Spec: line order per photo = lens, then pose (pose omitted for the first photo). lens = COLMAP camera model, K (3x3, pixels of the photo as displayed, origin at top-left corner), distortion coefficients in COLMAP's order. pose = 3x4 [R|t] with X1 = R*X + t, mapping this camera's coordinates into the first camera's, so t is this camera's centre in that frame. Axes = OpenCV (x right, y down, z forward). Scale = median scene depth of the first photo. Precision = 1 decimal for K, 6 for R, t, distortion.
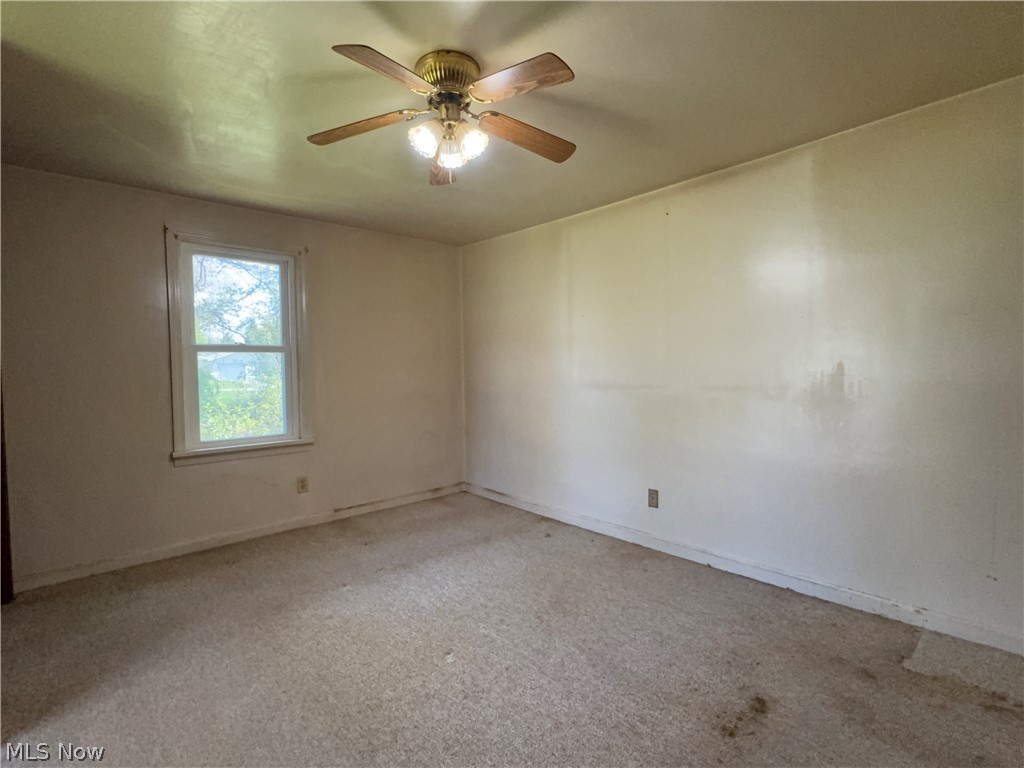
lens RADIAL K [[495.7, 0, 512.6], [0, 495.7, 387.7], [0, 0, 1]] dist [0.000734, 0.000652]
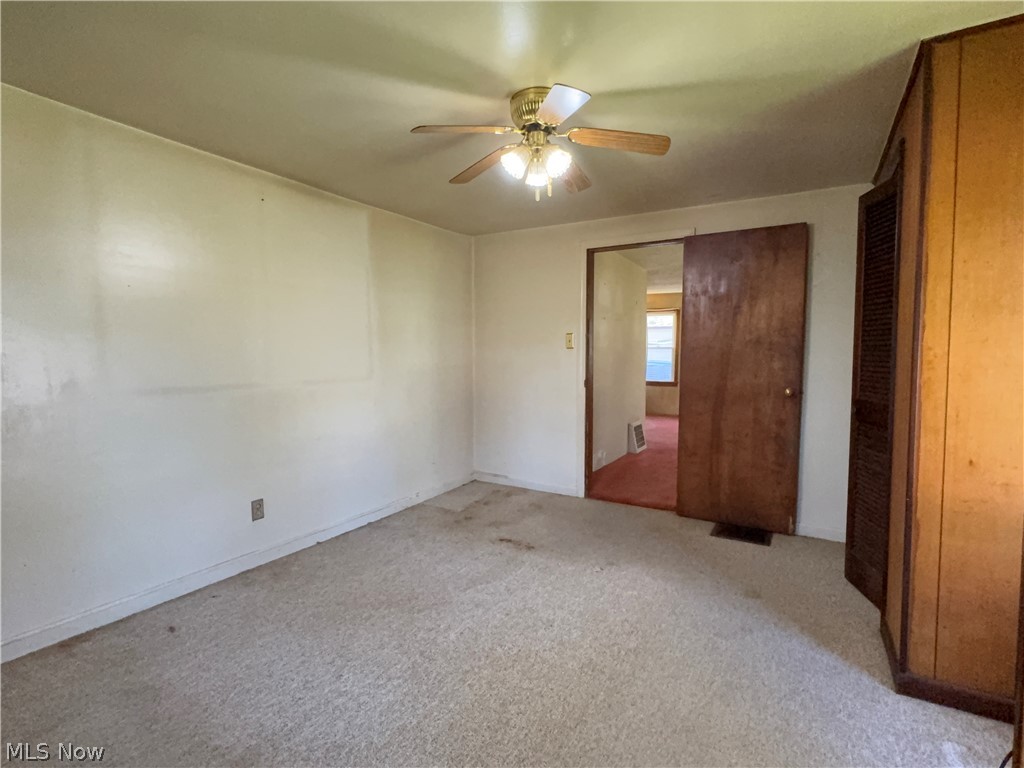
lens RADIAL K [[495.7, 0, 512.3], [0, 495.7, 382.2], [0, 0, 1]] dist [0.000734, 0.000652]
pose [[-0.283861, -0.037234, 0.958142, -0.862974], [0.052565, 0.997139, 0.054322, -0.037734], [-0.957424, 0.065785, -0.281091, 0.984182]]
